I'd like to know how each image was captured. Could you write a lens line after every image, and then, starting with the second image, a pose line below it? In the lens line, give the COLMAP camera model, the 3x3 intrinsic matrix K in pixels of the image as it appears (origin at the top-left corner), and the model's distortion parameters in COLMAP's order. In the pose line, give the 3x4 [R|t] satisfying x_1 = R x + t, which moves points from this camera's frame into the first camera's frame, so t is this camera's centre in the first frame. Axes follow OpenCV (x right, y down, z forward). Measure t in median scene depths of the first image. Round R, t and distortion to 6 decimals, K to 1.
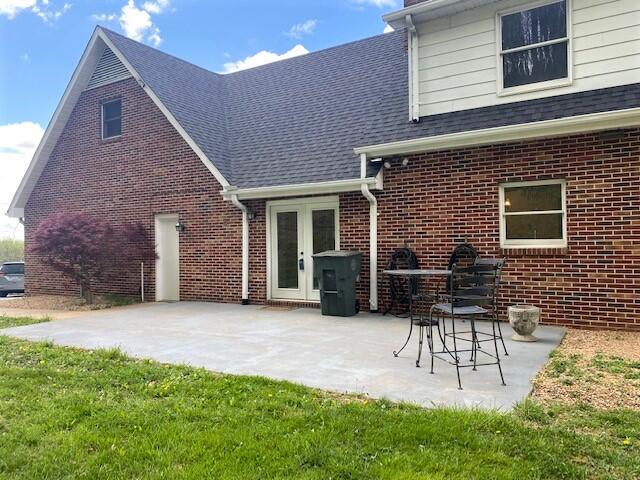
lens RADIAL K [[491.6, 0, 321.2], [0, 491.6, 239.0], [0, 0, 1]] dist [0.063437, -0.098848]
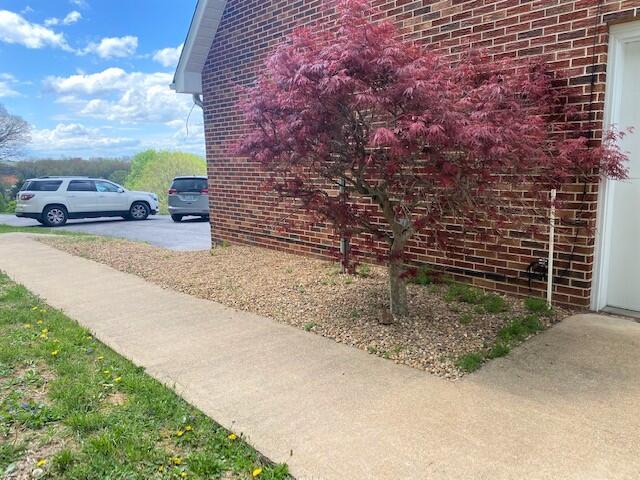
lens RADIAL K [[491.6, 0, 321.2], [0, 491.6, 239.0], [0, 0, 1]] dist [0.063437, -0.098848]
pose [[0.959526, 0.041795, -0.278502, -0.411435], [0.007757, 0.984629, 0.174488, 0.022283], [0.281514, -0.169586, 0.944453, 0.650844]]
